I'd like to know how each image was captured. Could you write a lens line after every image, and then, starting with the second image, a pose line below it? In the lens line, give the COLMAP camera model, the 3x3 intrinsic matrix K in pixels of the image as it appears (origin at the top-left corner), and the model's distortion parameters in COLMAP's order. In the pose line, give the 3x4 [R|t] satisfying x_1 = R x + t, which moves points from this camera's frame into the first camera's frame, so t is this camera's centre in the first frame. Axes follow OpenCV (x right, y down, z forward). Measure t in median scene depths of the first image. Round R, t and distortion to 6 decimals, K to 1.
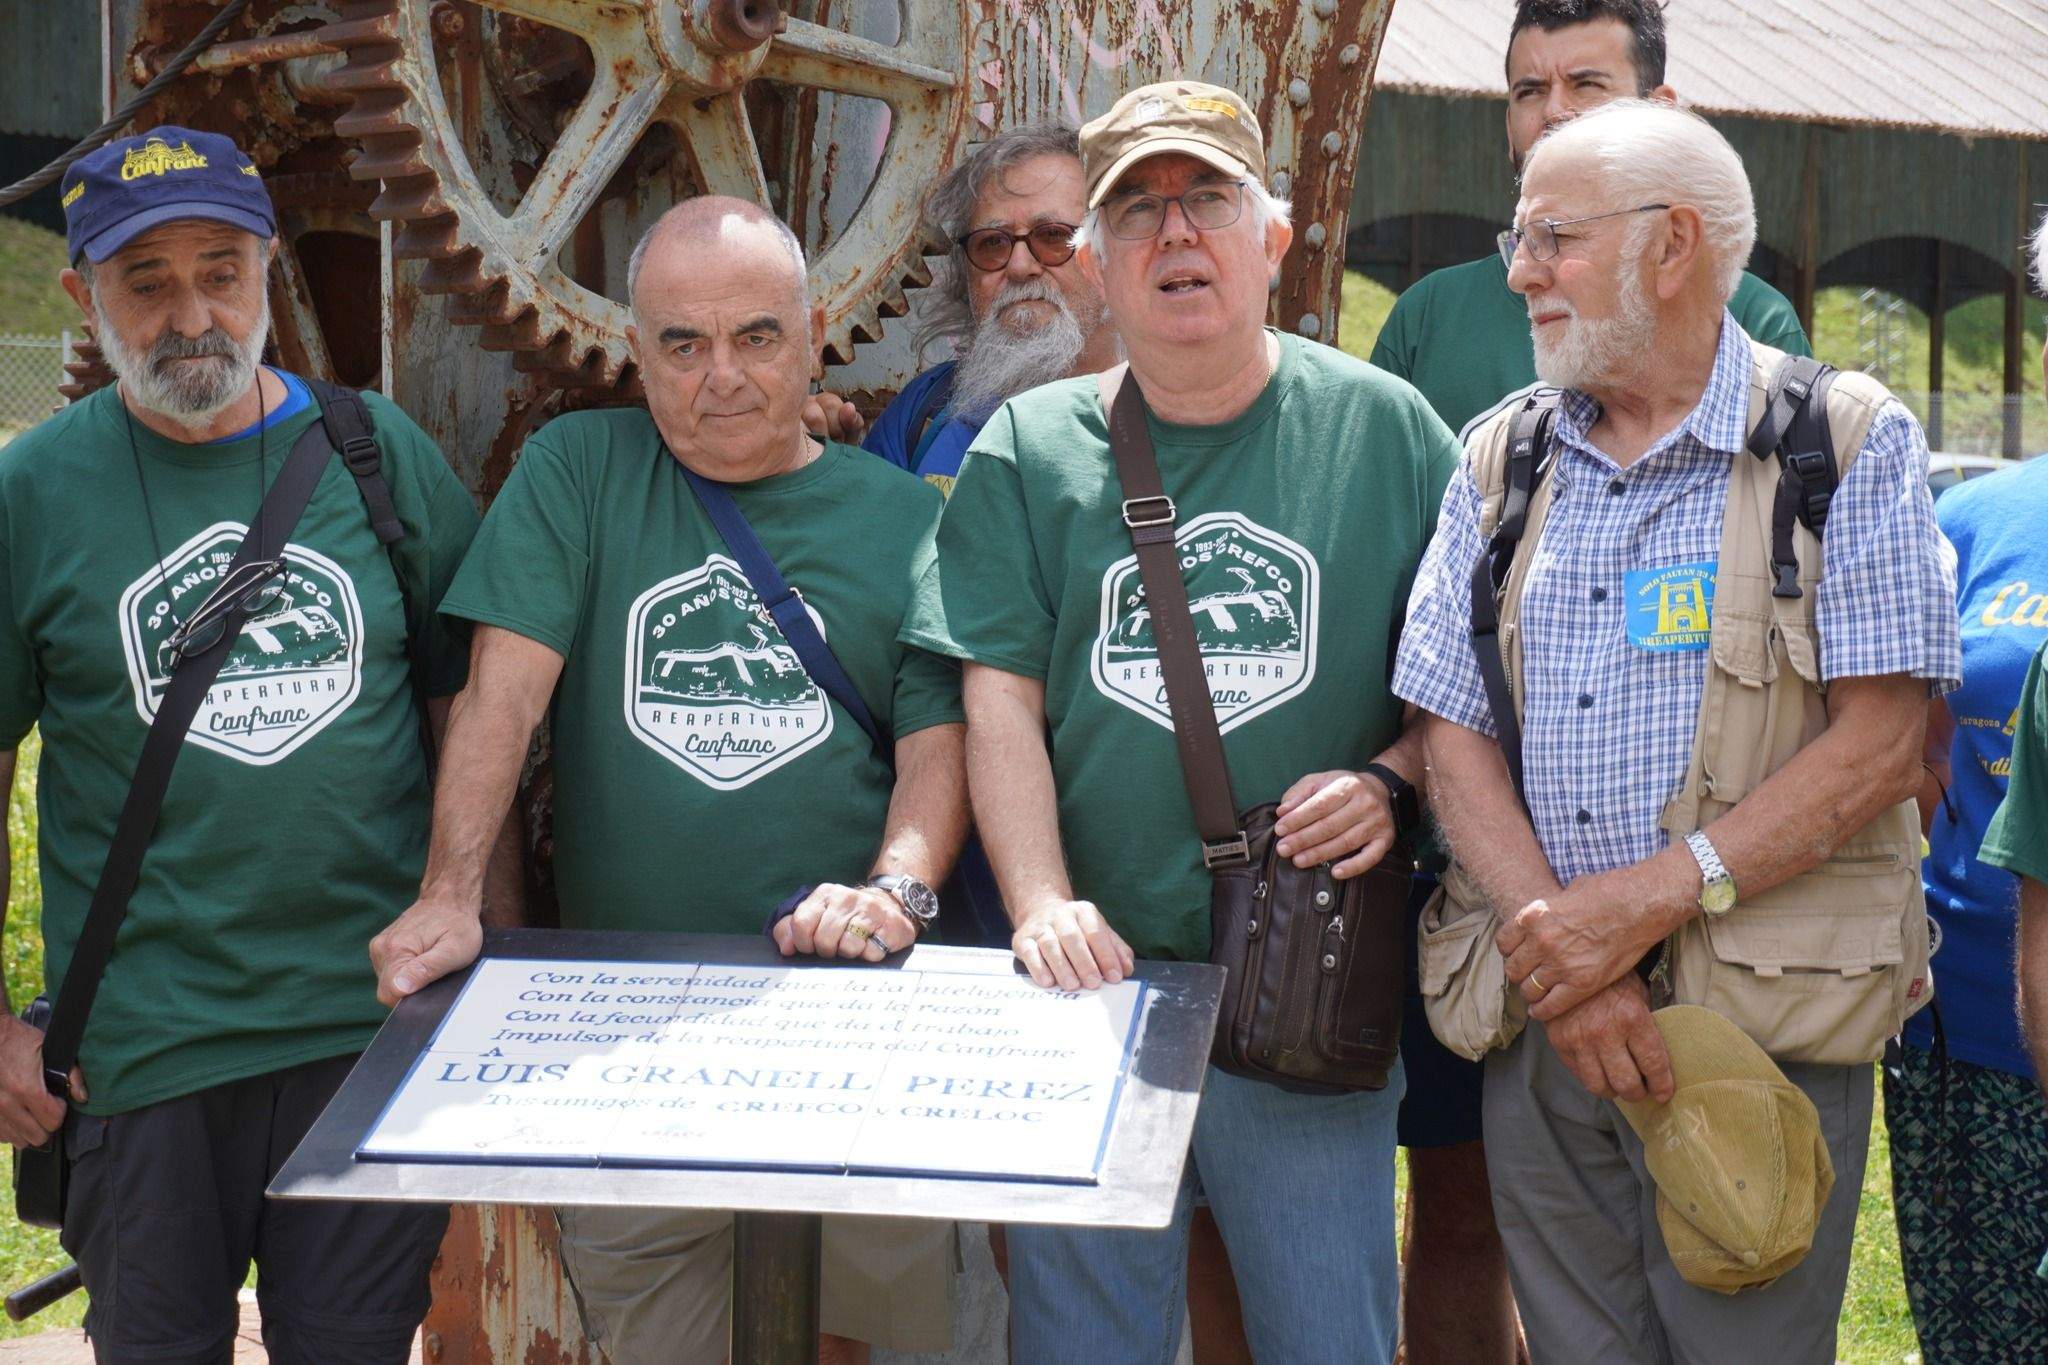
lens RADIAL K [[4037.5, 0, 1015.8], [0, 4037.5, 697.6], [0, 0, 1]] dist [0.053472, 0.000000]
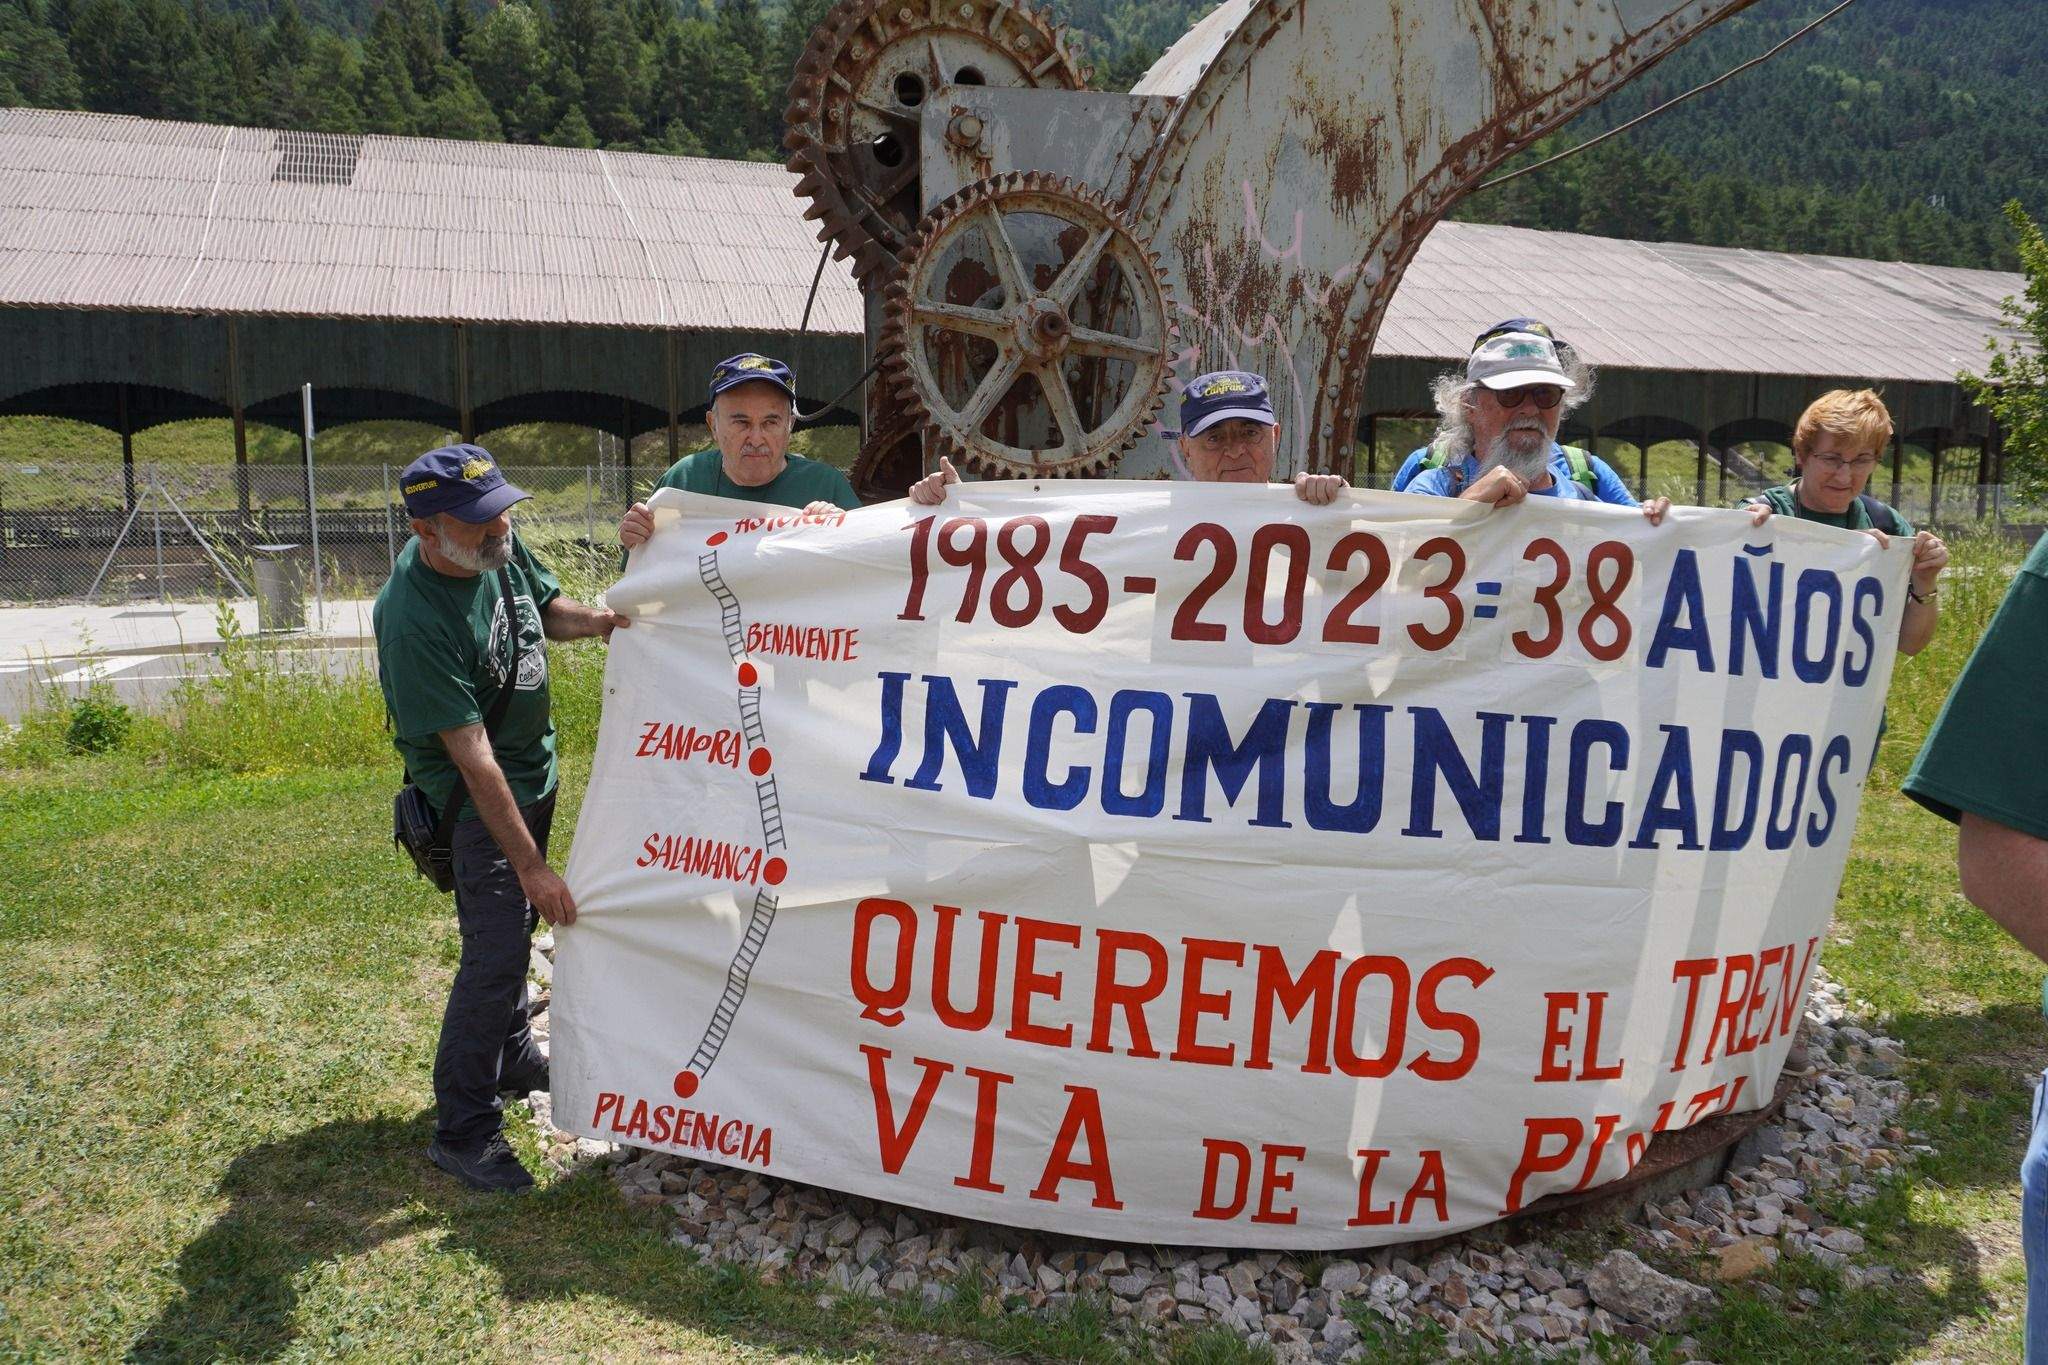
lens RADIAL K [[1383.6, 0, 979.9], [0, 1383.6, 697.7], [0, 0, 1]] dist [-0.053522, 0.020664]
pose [[0.939320, 0.035159, -0.341236, 0.195196], [-0.010250, 0.997166, 0.074526, -0.004824], [0.342889, -0.066506, 0.937019, 0.183362]]
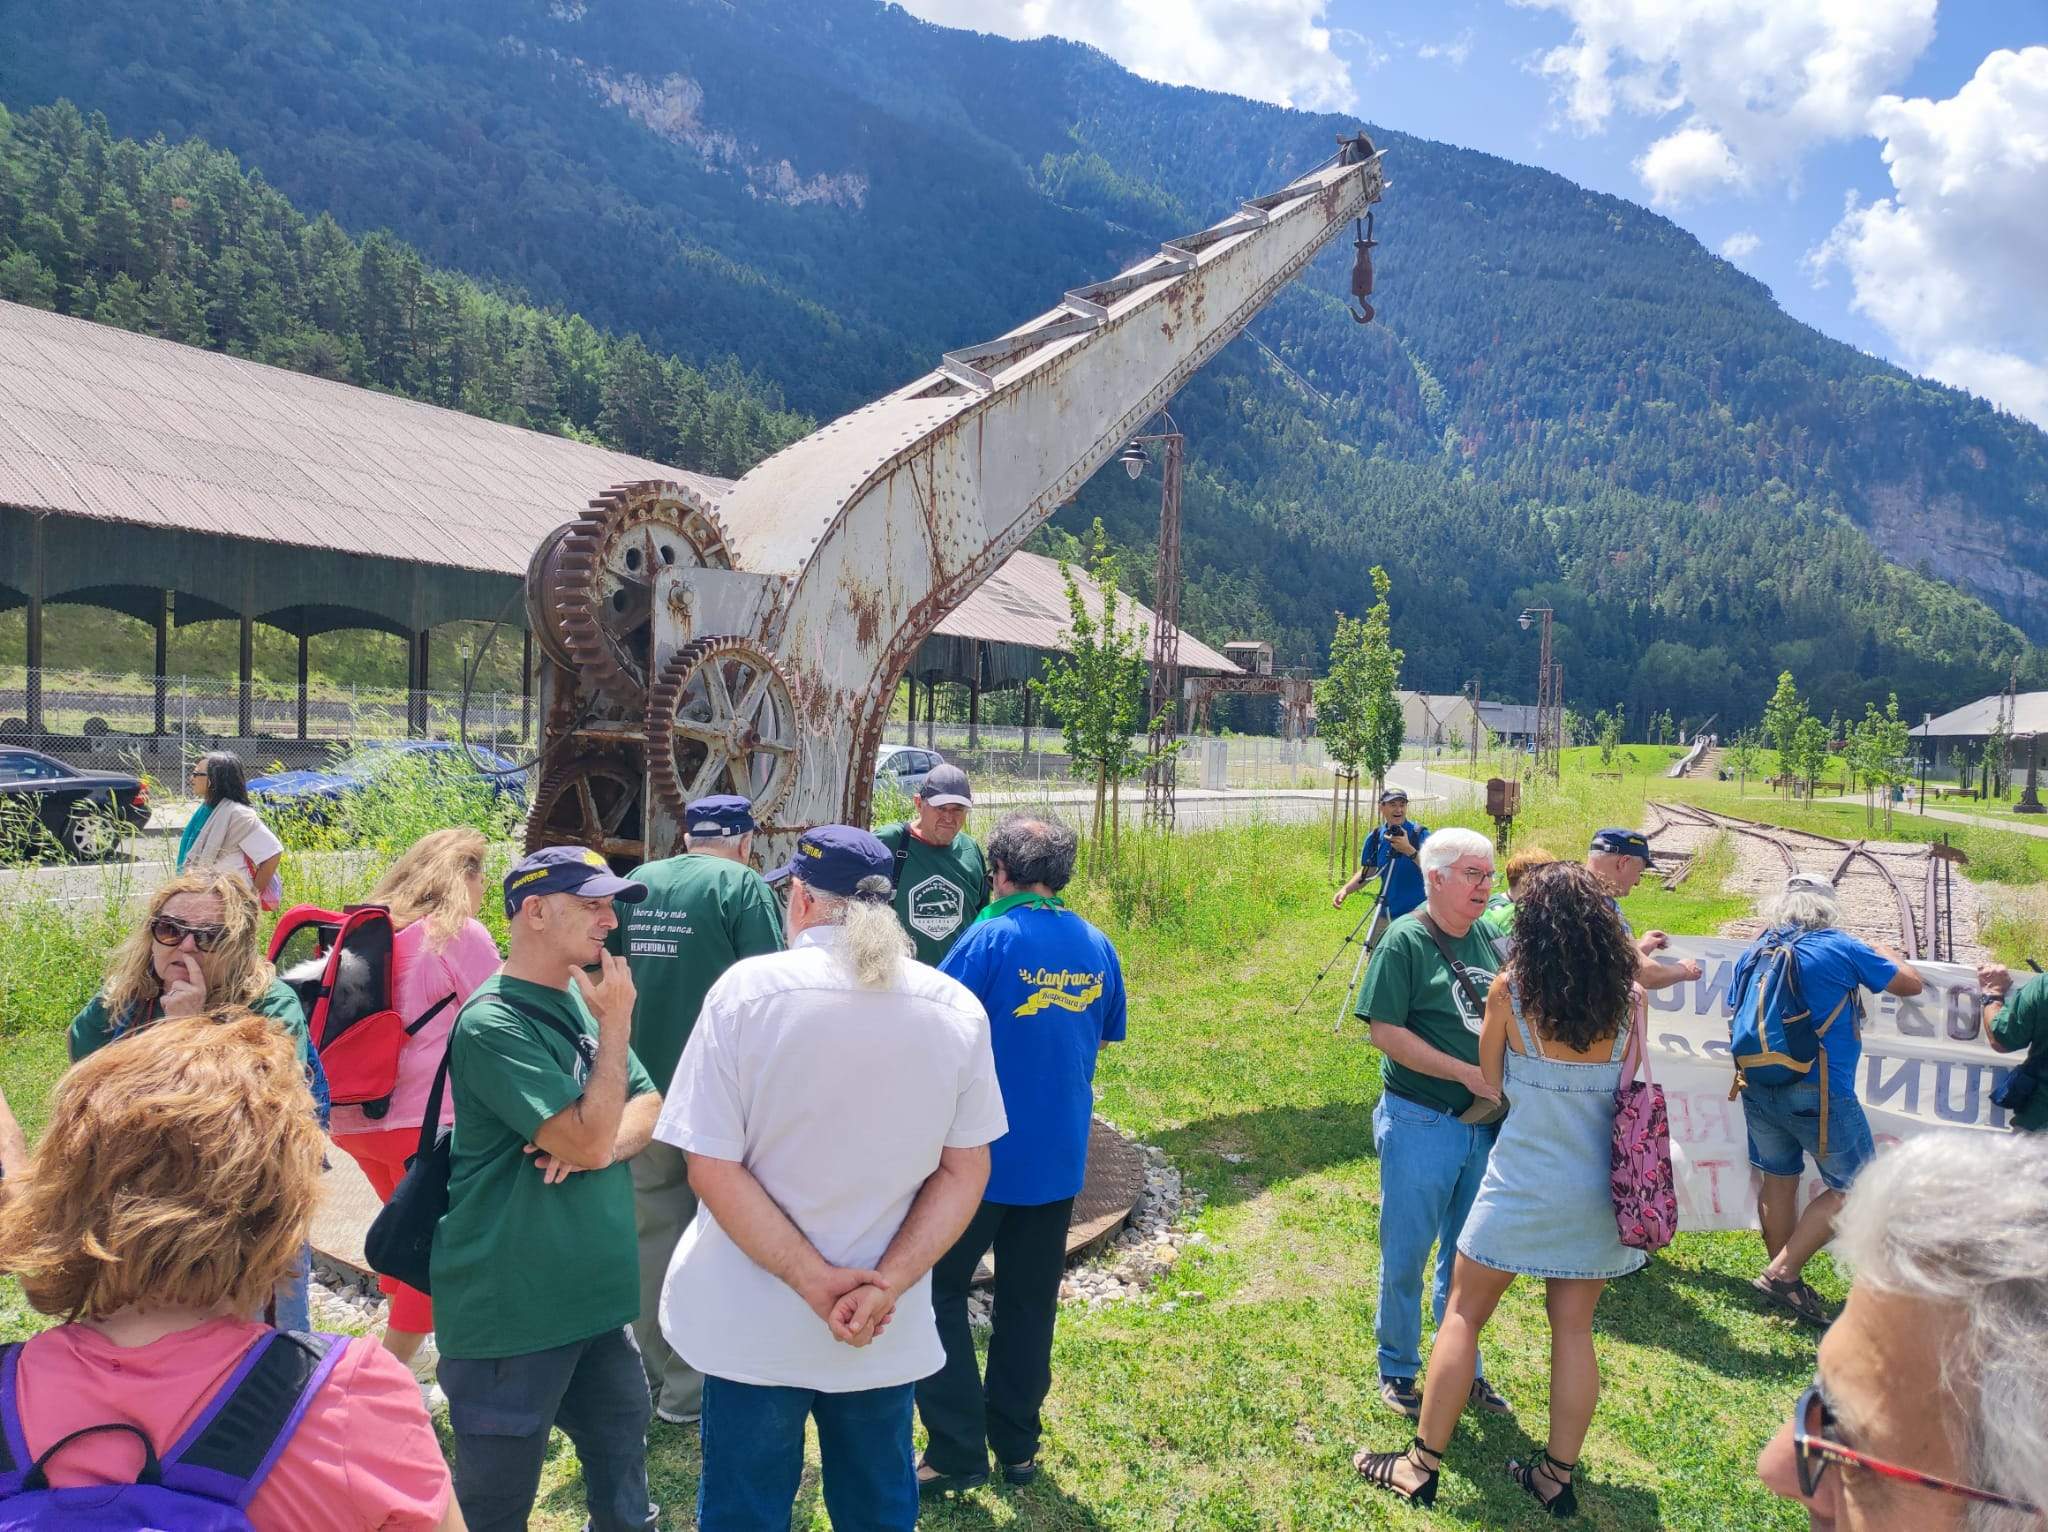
lens RADIAL K [[1439.5, 0, 998.7], [0, 1439.5, 800.8], [0, 0, 1]] dist [0.024268, -0.006593]
pose [[0.954129, 0.018702, 0.298810, -0.256629], [-0.014523, 0.999763, -0.016199, -0.095655], [-0.299042, 0.011116, 0.954175, -0.370645]]
